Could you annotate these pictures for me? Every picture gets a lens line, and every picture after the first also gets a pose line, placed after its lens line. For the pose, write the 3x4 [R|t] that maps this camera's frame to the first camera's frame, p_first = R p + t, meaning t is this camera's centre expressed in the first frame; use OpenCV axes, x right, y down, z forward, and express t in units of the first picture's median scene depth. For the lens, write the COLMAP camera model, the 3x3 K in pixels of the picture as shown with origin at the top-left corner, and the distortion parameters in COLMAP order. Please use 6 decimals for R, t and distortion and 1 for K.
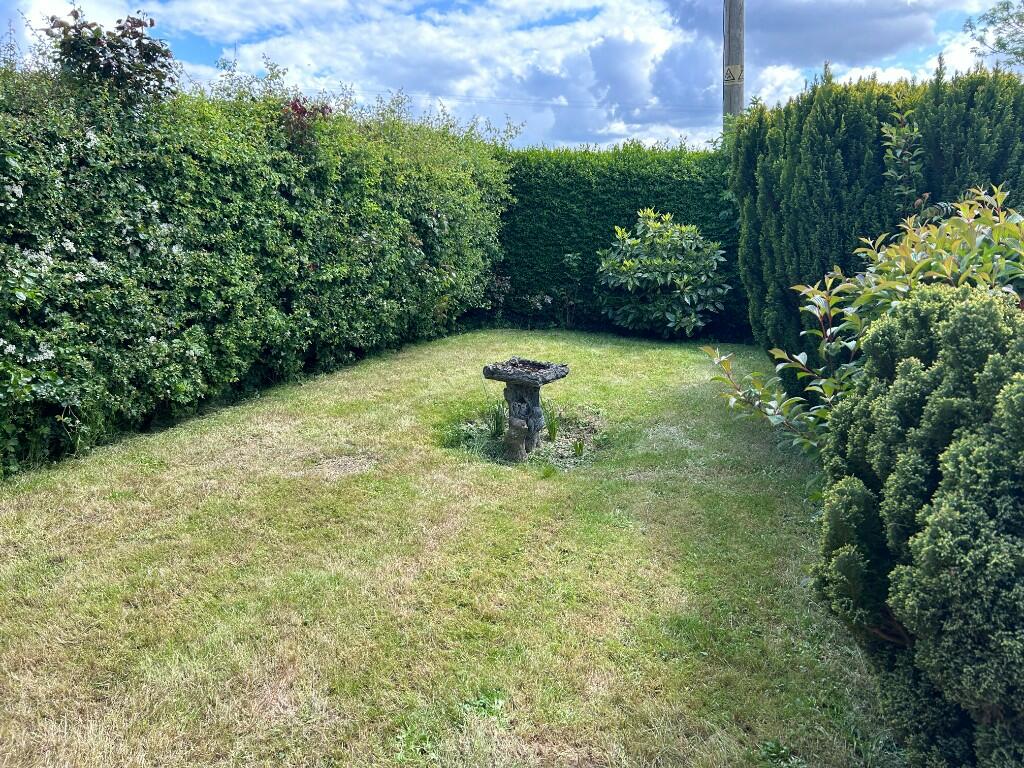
lens RADIAL K [[770.4, 0, 508.9], [0, 770.4, 386.3], [0, 0, 1]] dist [0.055932, -0.056066]
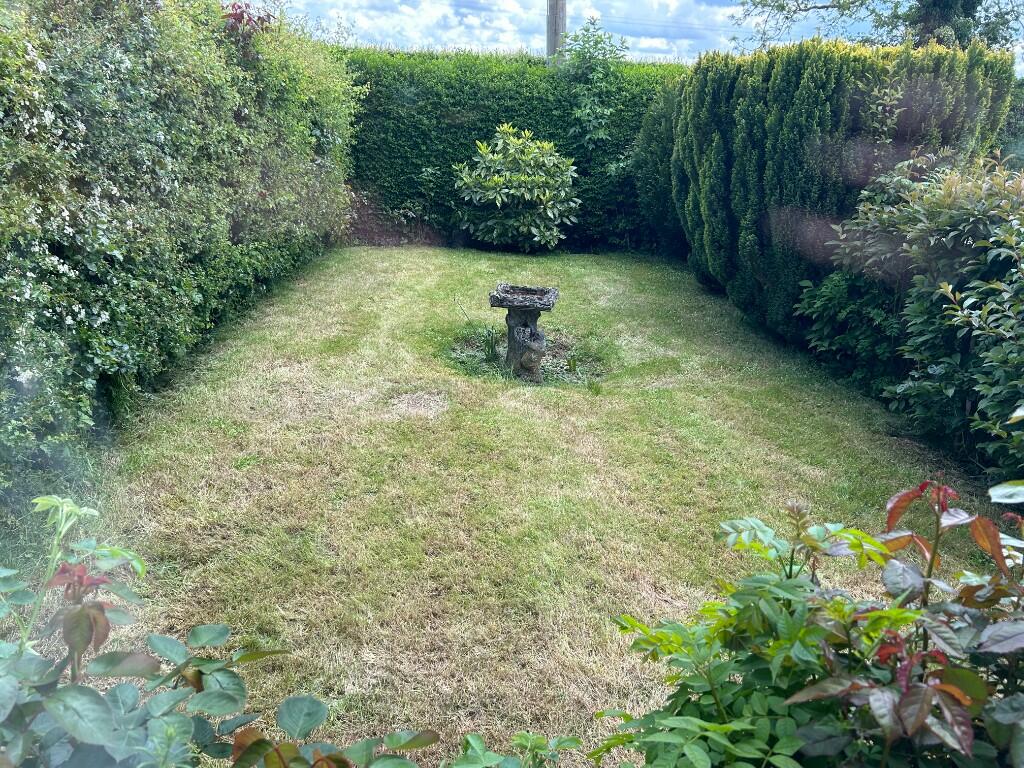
lens RADIAL K [[791.4, 0, 508.4], [0, 791.4, 387.6], [0, 0, 1]] dist [0.038386, -0.041239]
pose [[0.913351, -0.111262, 0.391677, -0.274139], [0.061294, 0.988550, 0.137882, -0.030008], [-0.402534, -0.101927, 0.909713, 0.006198]]
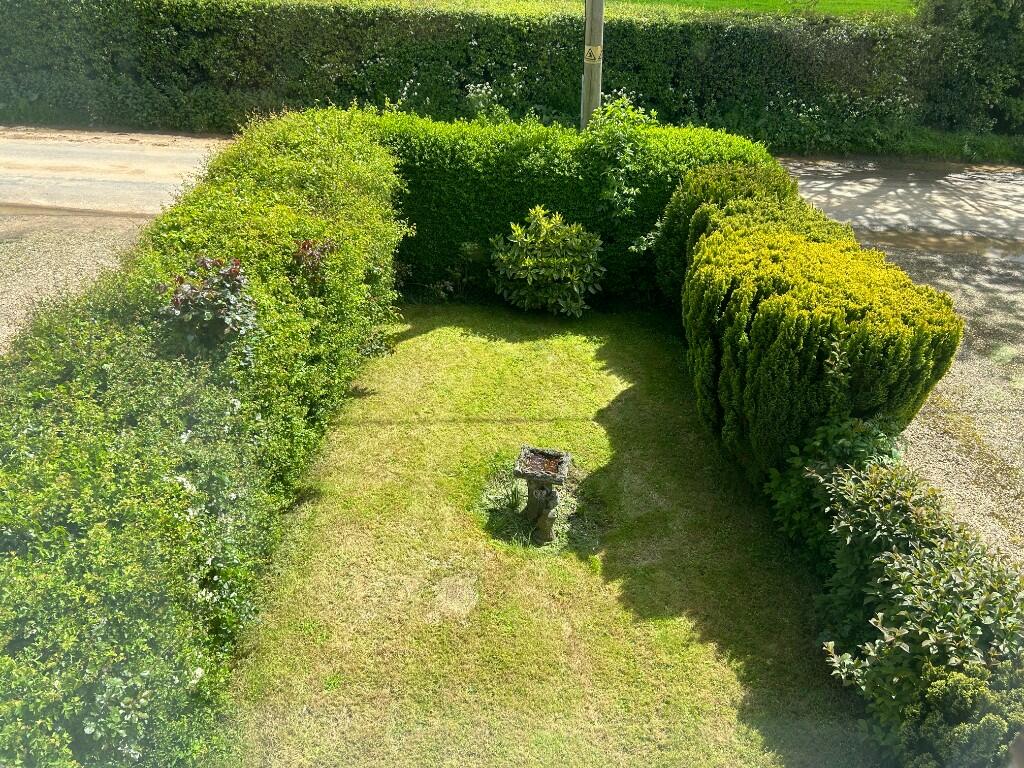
lens RADIAL K [[791.4, 0, 510.8], [0, 791.4, 382.9], [0, 0, 1]] dist [0.038386, -0.041239]
pose [[0.933004, -0.153561, 0.325458, -0.274542], [0.046120, 0.947951, 0.315060, -0.358648], [-0.356899, -0.278942, 0.891524, -0.077327]]
